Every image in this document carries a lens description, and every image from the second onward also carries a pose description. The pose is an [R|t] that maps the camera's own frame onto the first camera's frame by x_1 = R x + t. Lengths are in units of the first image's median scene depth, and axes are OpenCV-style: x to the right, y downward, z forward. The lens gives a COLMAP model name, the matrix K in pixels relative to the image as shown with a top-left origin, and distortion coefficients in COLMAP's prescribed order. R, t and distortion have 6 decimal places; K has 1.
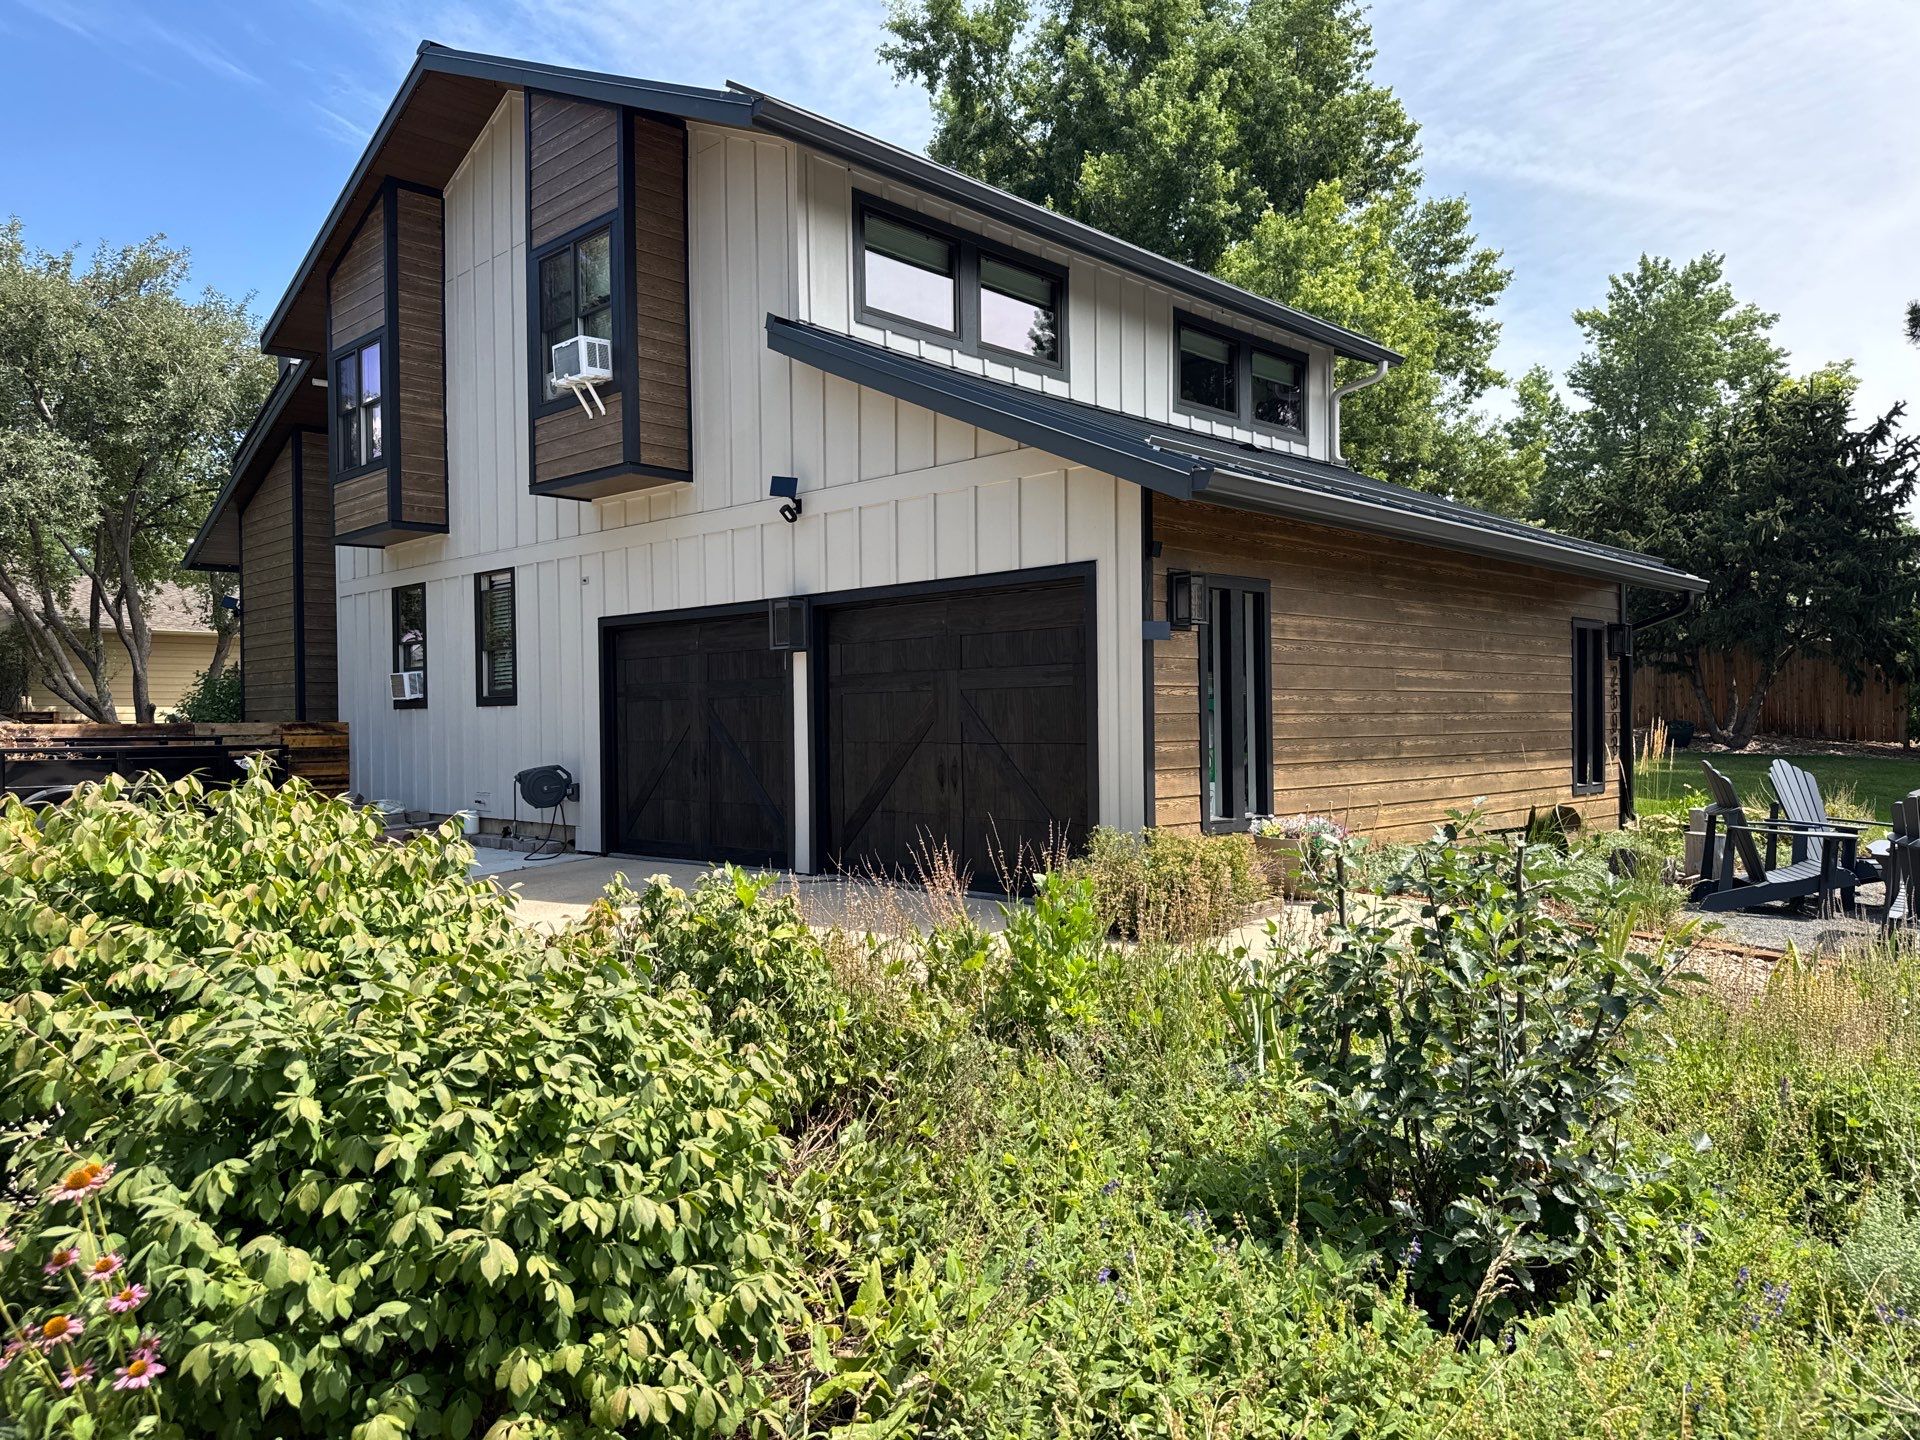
lens RADIAL K [[1335.1, 0, 956.3], [0, 1335.1, 717.9], [0, 0, 1]] dist [0.128957, -0.195725]
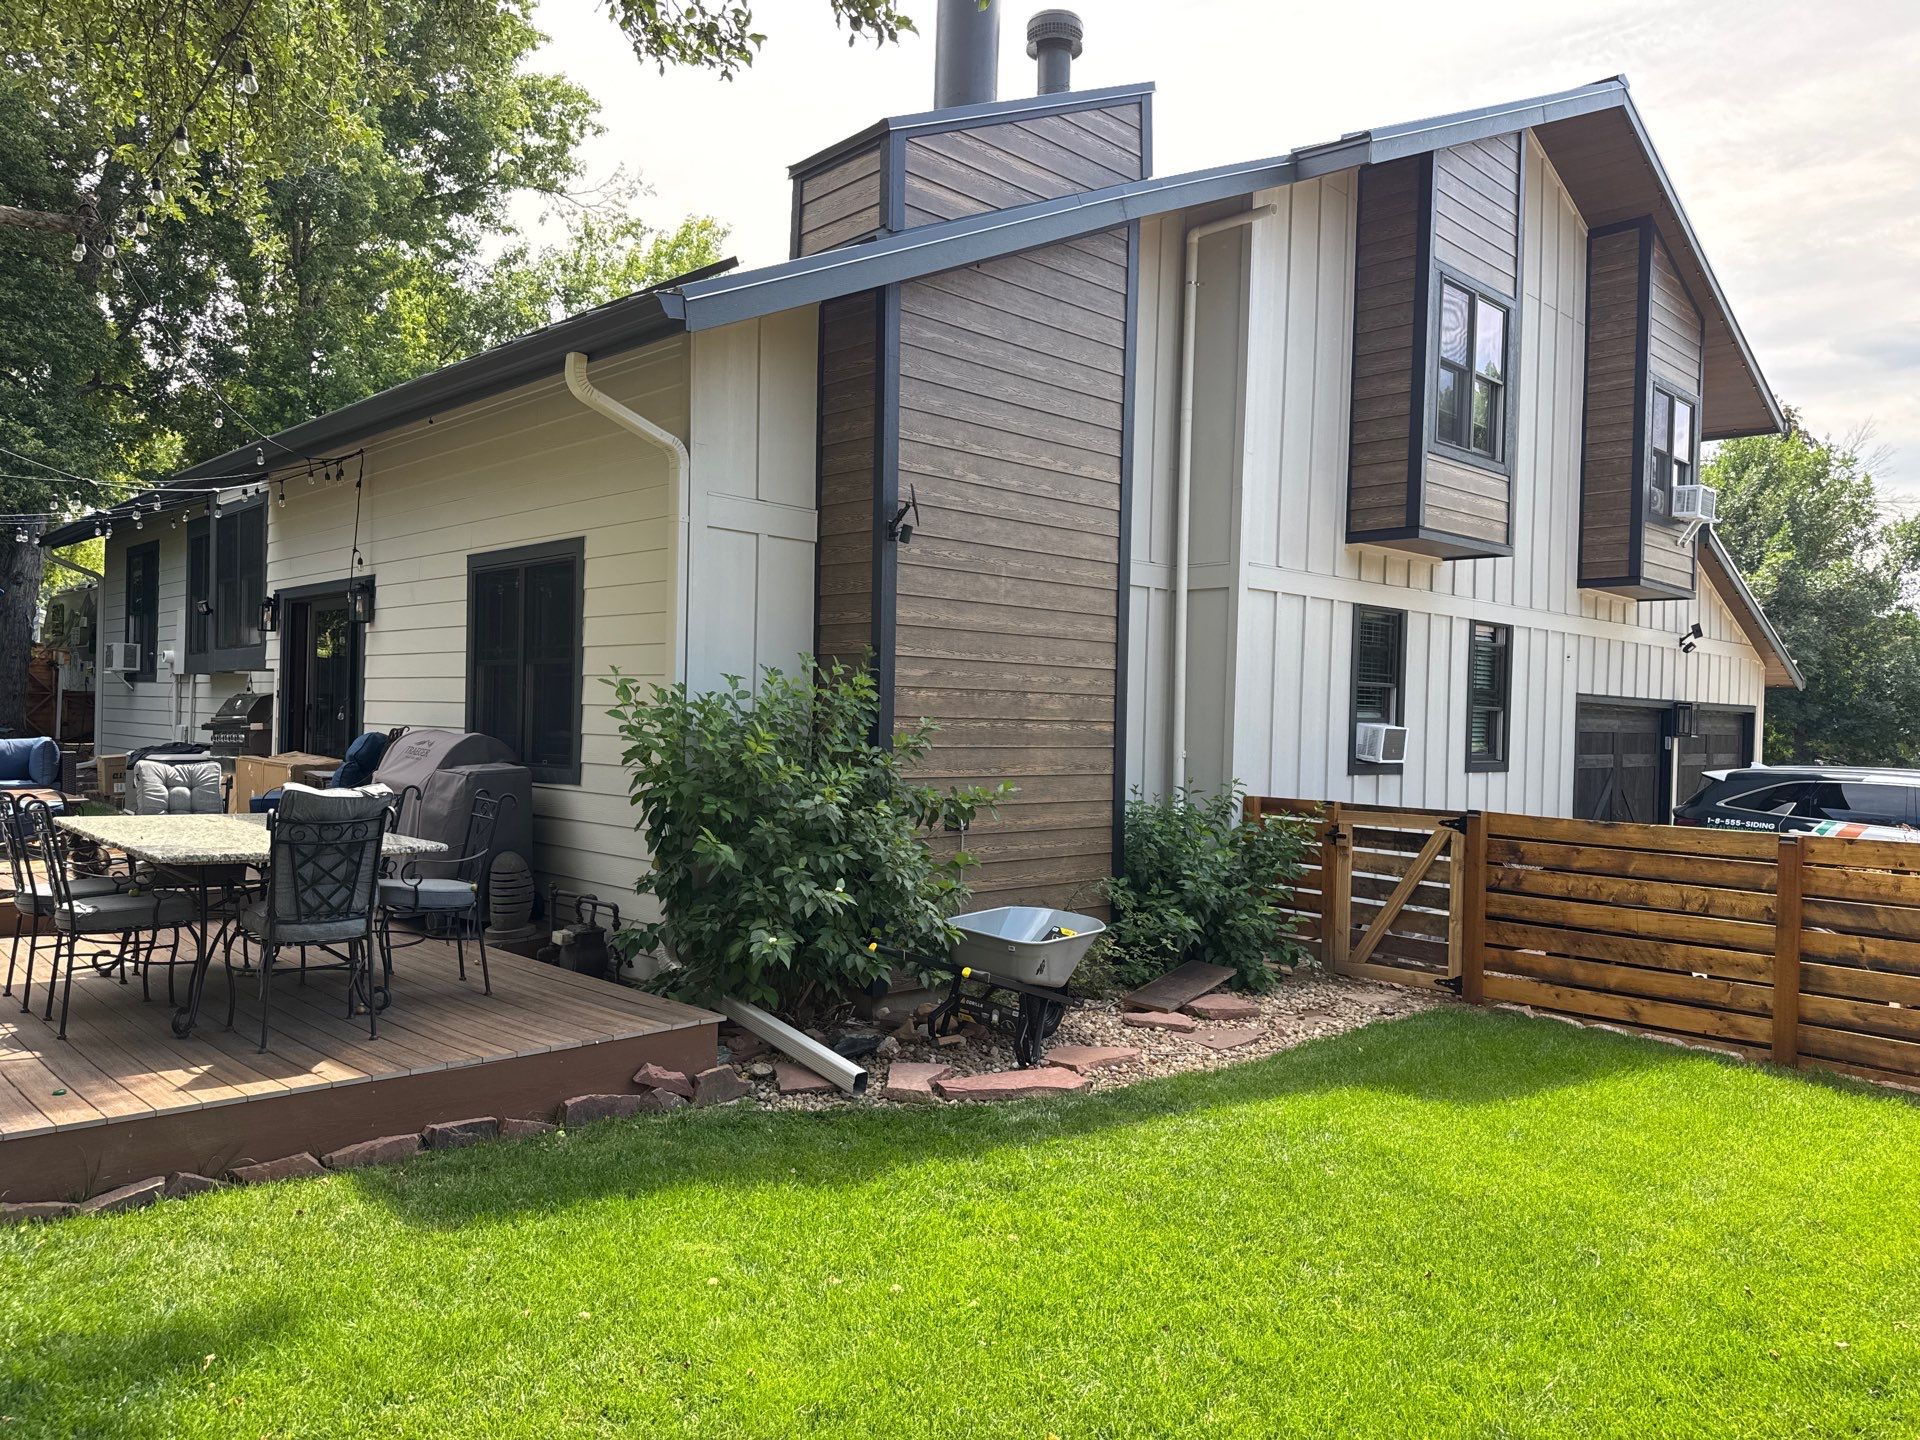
lens RADIAL K [[1331.7, 0, 960.9], [0, 1331.7, 718.7], [0, 0, 1]] dist [0.139825, -0.228124]
pose [[0.024799, 0.009652, 0.999646, -1.563707], [-0.026463, 0.999609, -0.008995, -0.034520], [-0.999342, -0.026231, 0.025045, 1.662556]]
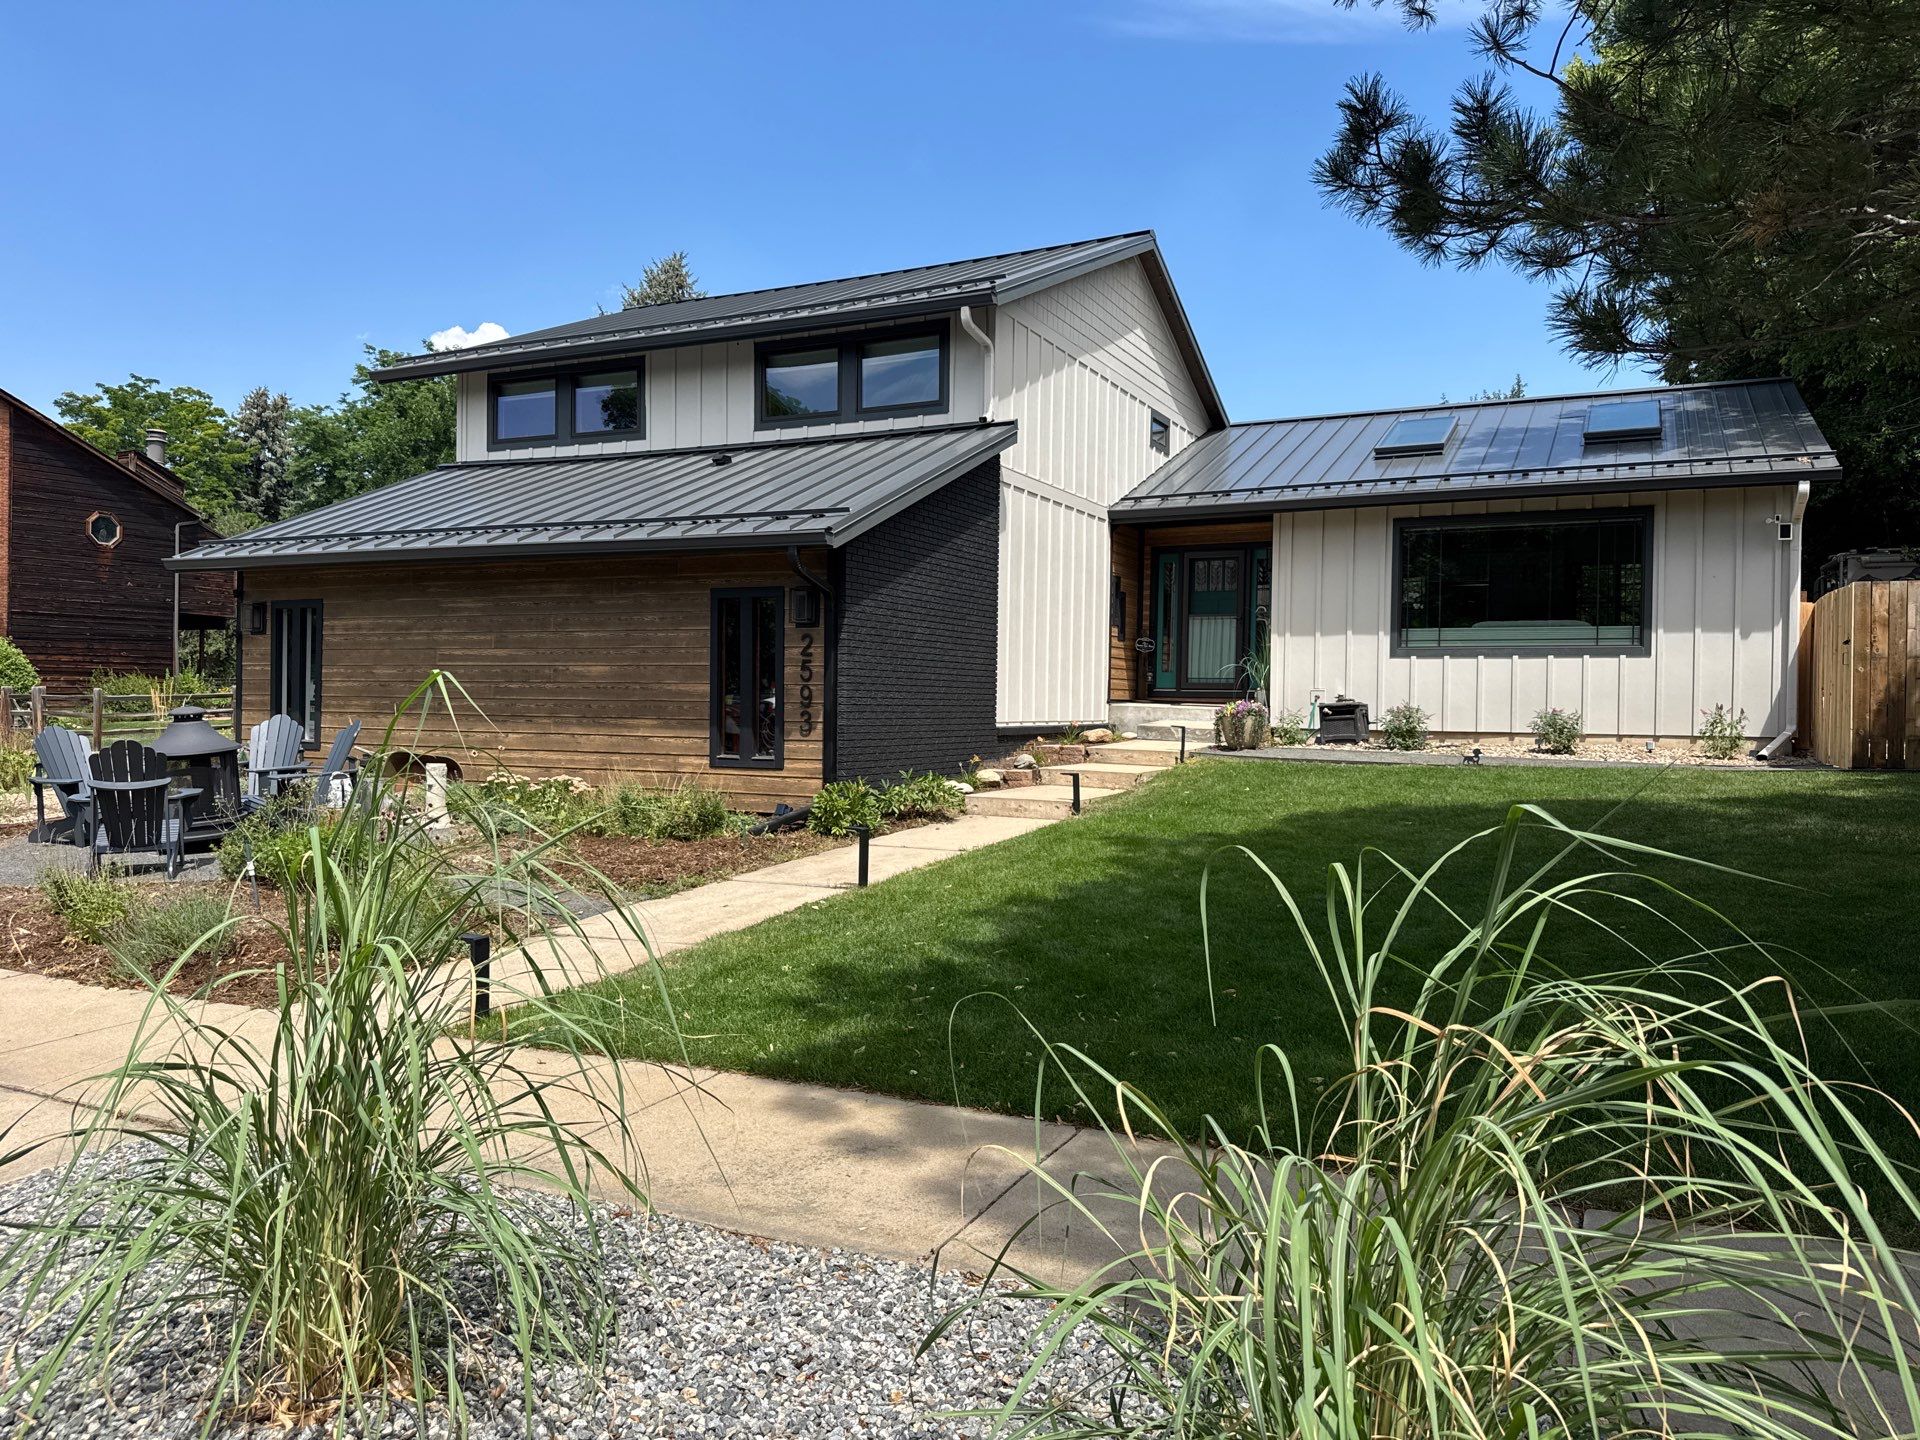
lens RADIAL K [[1343.6, 0, 971.1], [0, 1343.6, 716.0], [0, 0, 1]] dist [0.137271, -0.229095]
pose [[0.314144, 0.022859, -0.949100, 1.712189], [-0.013059, 0.999720, 0.019756, -0.002538], [0.949286, 0.006188, 0.314354, 1.016565]]
